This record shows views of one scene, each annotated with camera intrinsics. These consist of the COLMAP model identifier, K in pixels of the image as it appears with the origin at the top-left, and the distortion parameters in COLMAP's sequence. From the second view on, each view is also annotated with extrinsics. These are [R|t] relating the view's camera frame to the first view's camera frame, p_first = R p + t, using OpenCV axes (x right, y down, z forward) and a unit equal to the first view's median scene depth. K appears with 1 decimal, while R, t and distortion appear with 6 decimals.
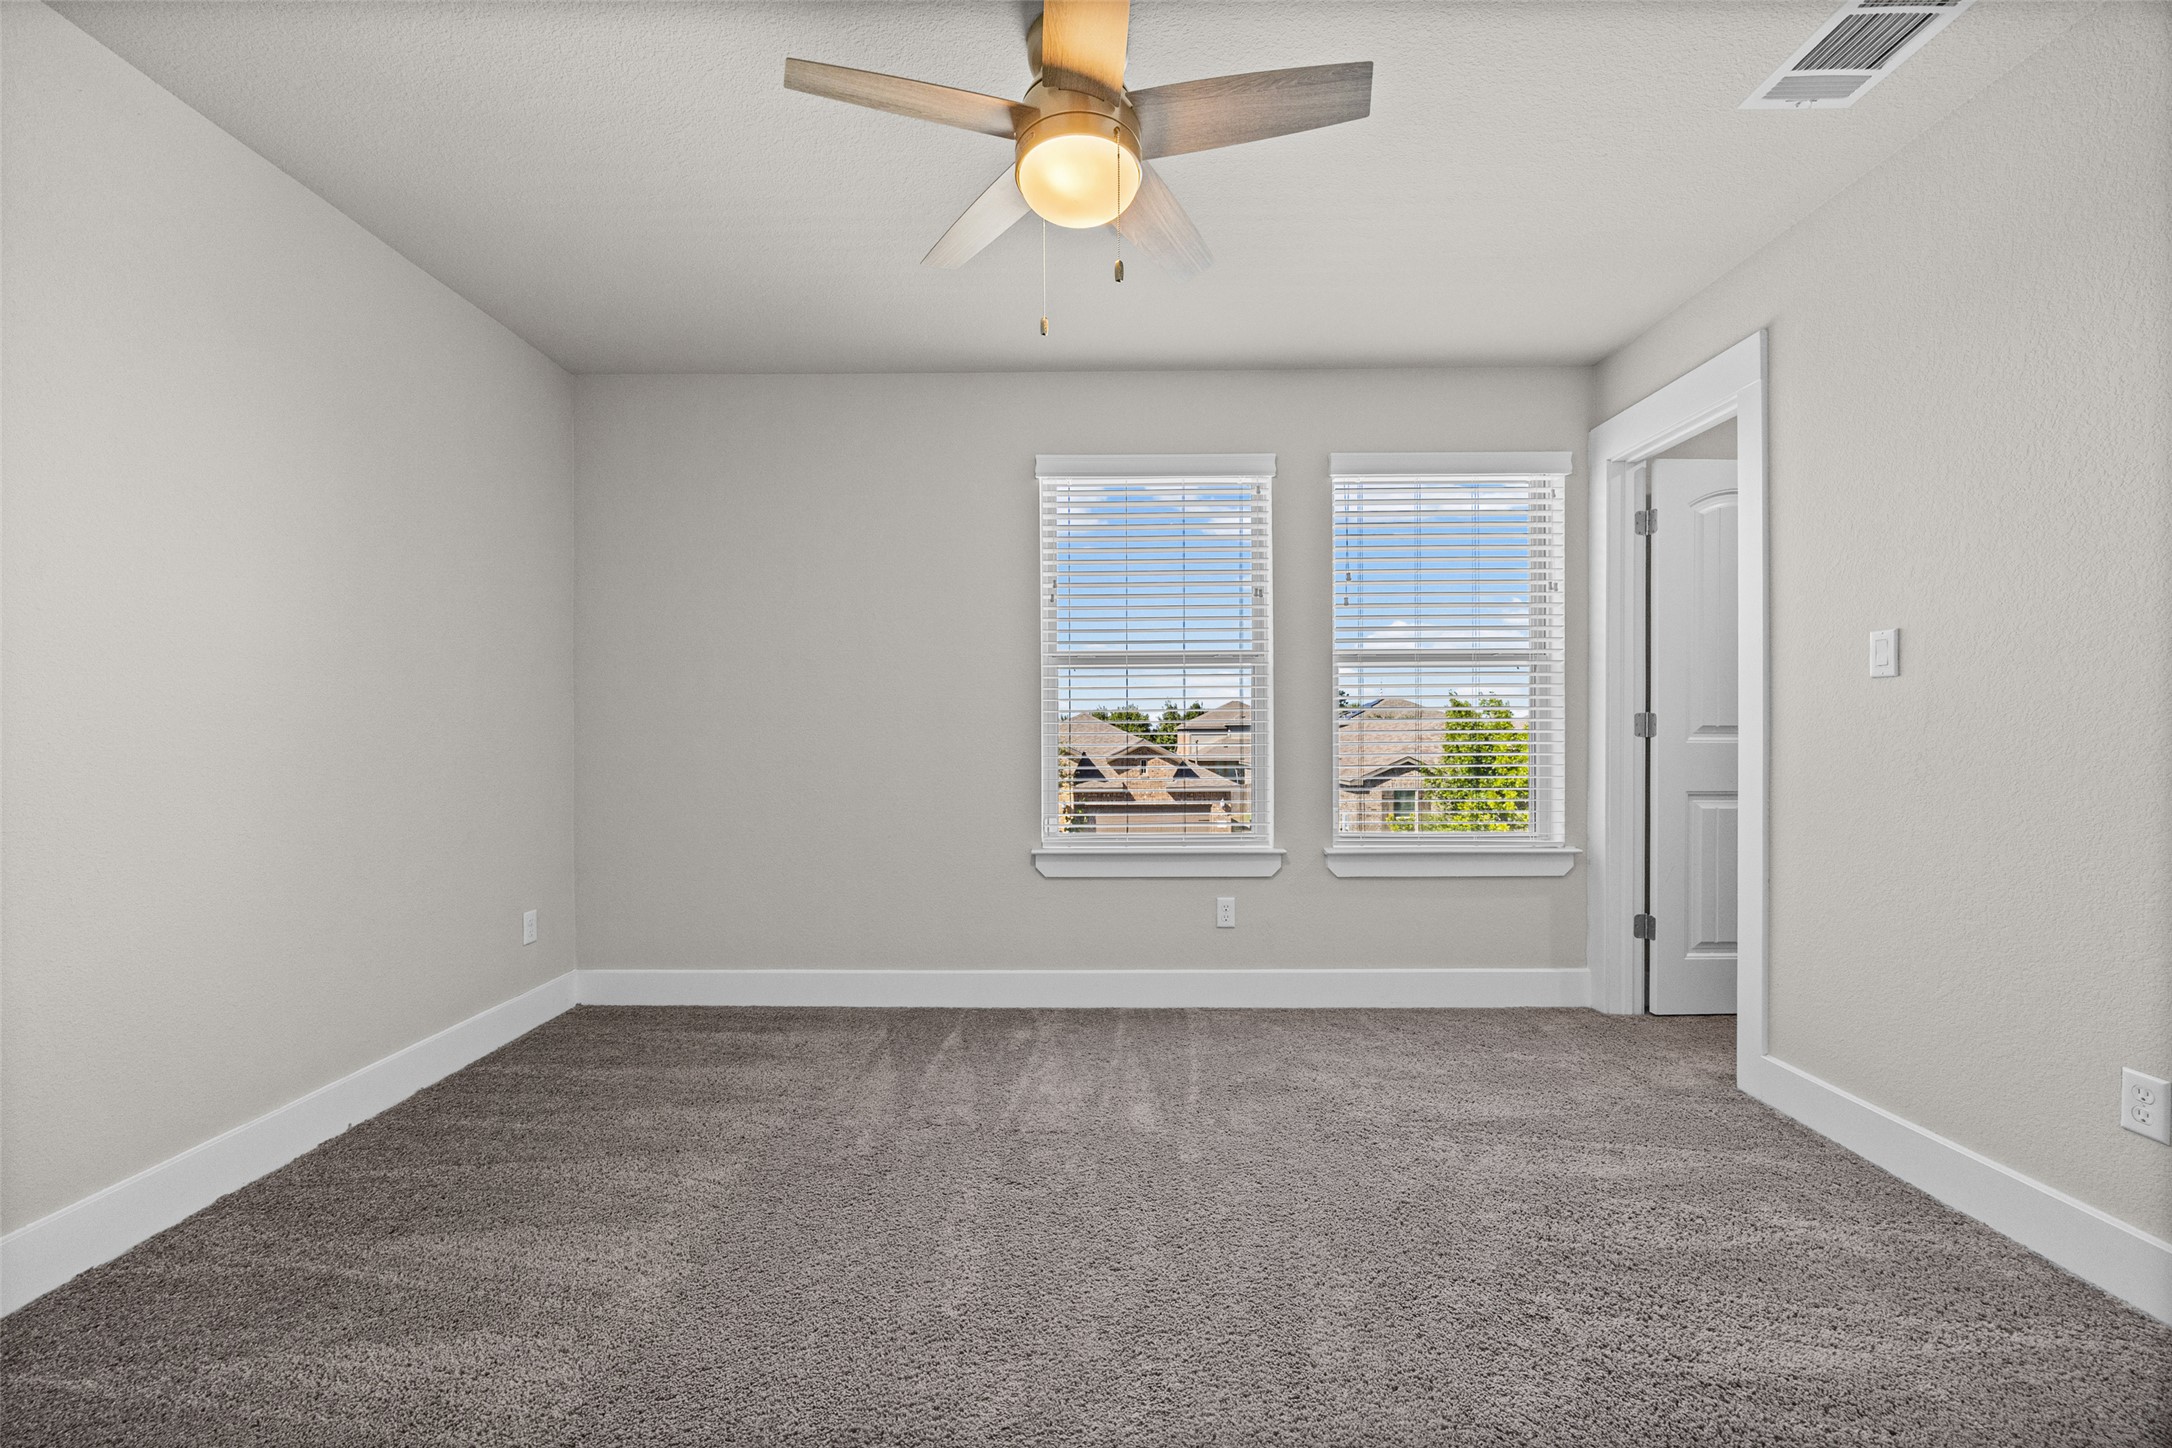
lens RADIAL K [[830.1, 0, 1083.0], [0, 830.1, 729.2], [0, 0, 1]] dist [-0.001395, -0.000320]
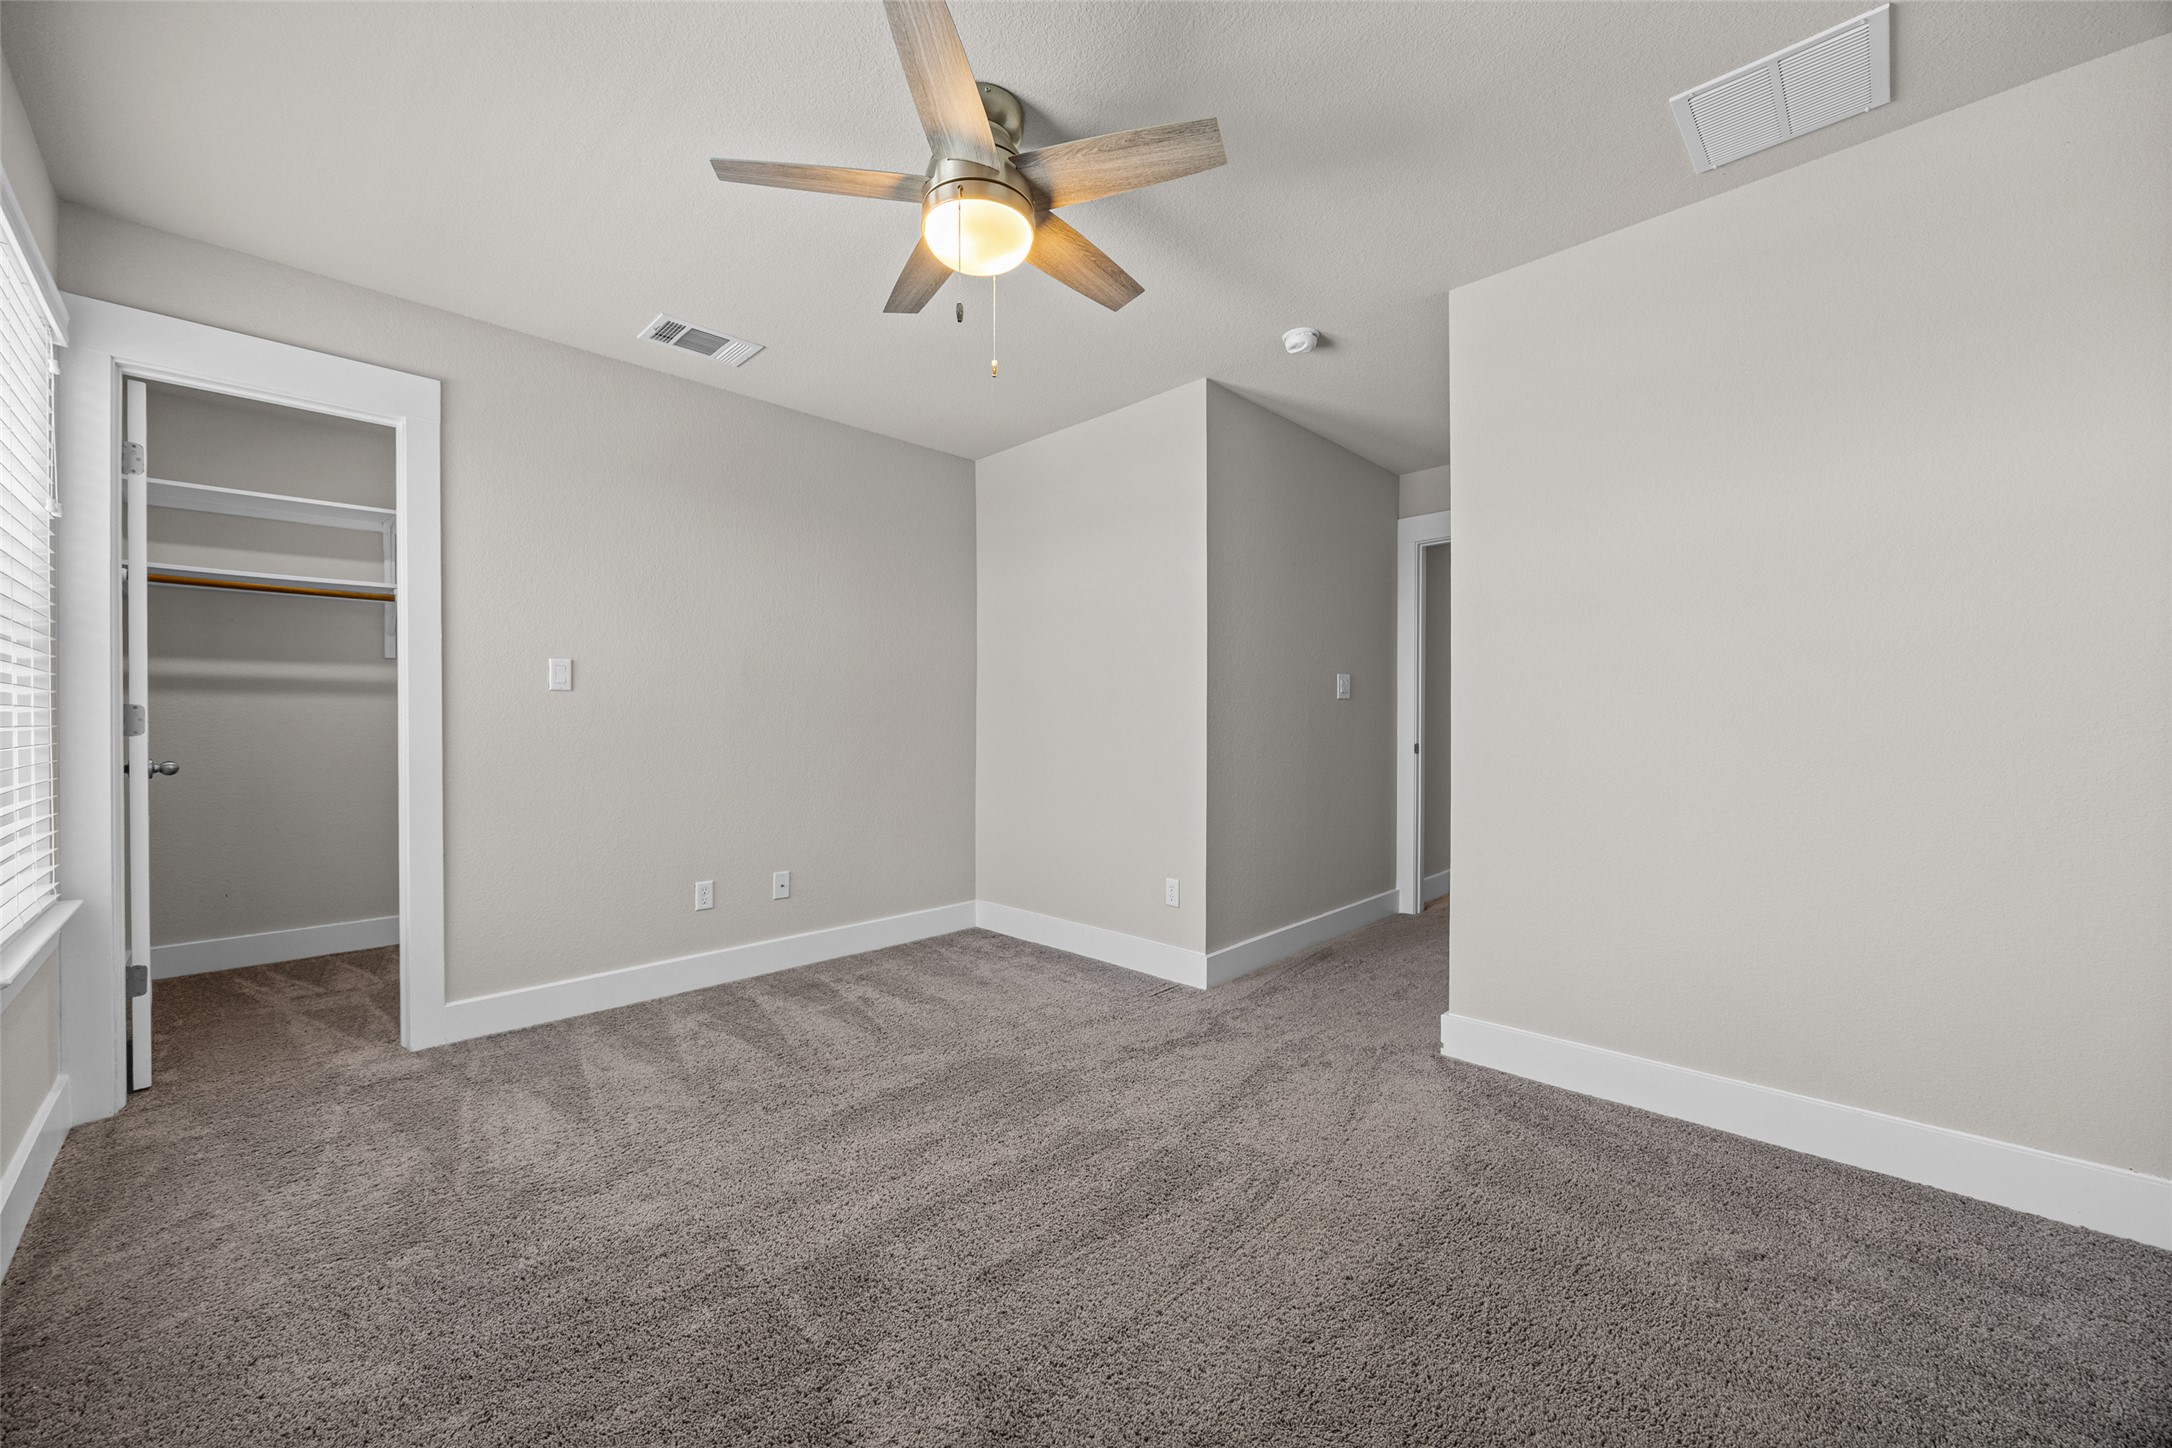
lens RADIAL K [[830.1, 0, 1086.7], [0, 830.1, 724.3], [0, 0, 1]] dist [-0.001395, -0.000320]
pose [[-0.710265, 0.000099, 0.703934, -0.658977], [0.001189, 0.999999, 0.001059, -0.001677], [-0.703933, 0.001589, -0.710265, 1.229583]]
